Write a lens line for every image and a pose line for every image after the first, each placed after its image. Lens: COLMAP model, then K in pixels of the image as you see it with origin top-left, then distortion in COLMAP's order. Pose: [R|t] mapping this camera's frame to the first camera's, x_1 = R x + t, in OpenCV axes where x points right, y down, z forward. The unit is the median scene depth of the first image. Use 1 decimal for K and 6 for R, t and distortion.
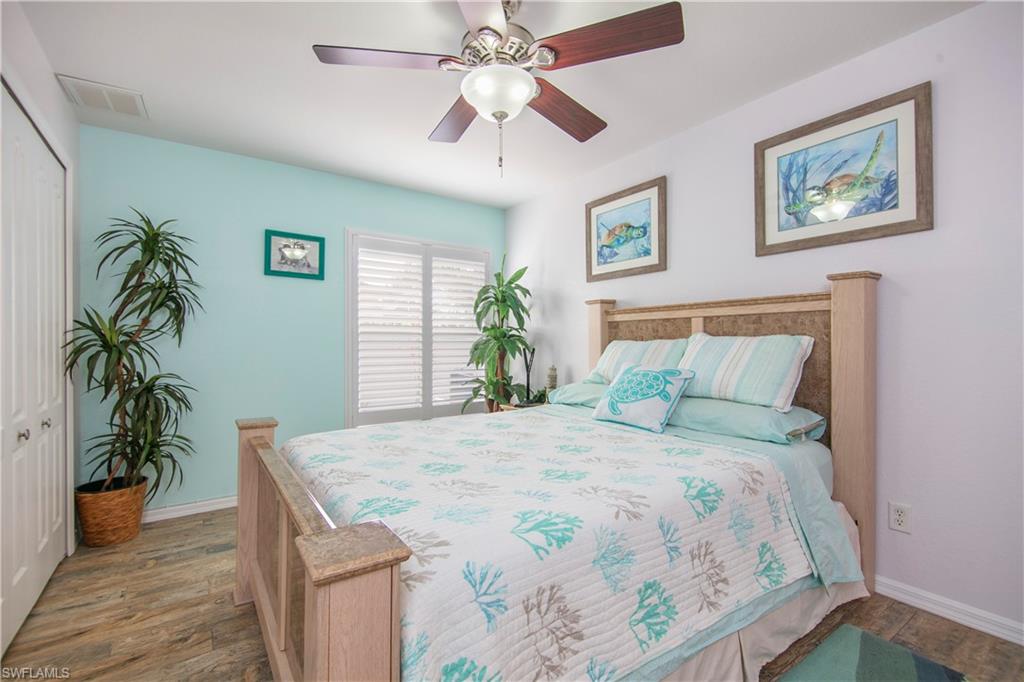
lens RADIAL K [[456.5, 0, 509.8], [0, 456.5, 340.9], [0, 0, 1]] dist [-0.005402, -0.004328]
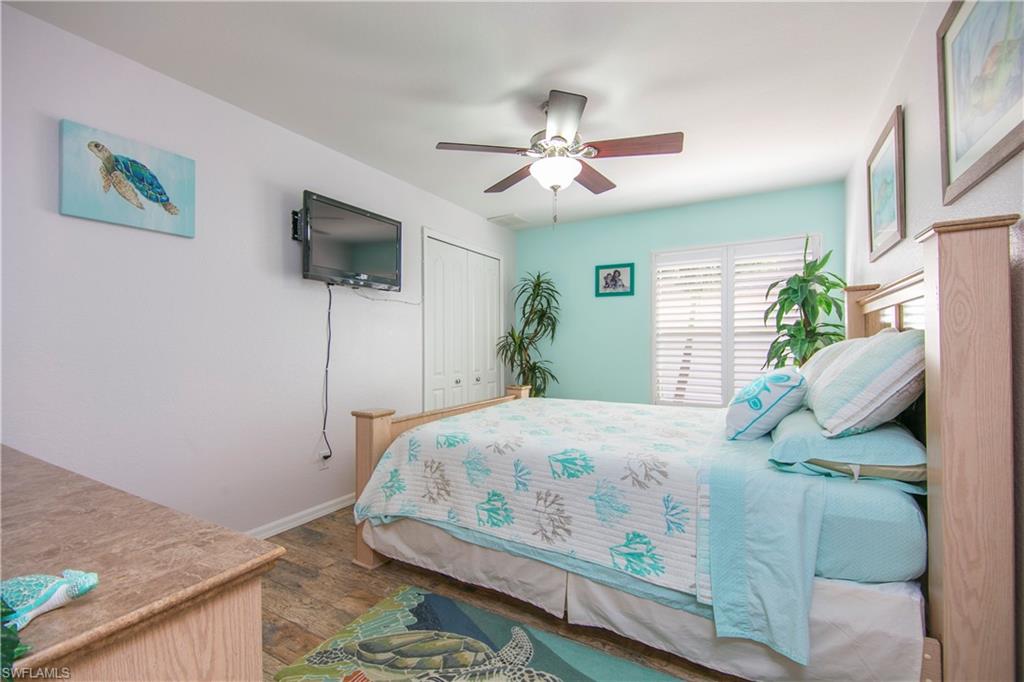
lens RADIAL K [[430.3, 0, 510.0], [0, 430.3, 342.2], [0, 0, 1]] dist [0.009446, -0.005439]
pose [[0.423684, -0.005073, -0.905796, 1.359694], [0.014523, 0.999894, 0.001193, -0.004409], [0.905694, -0.013660, 0.423713, 0.316816]]
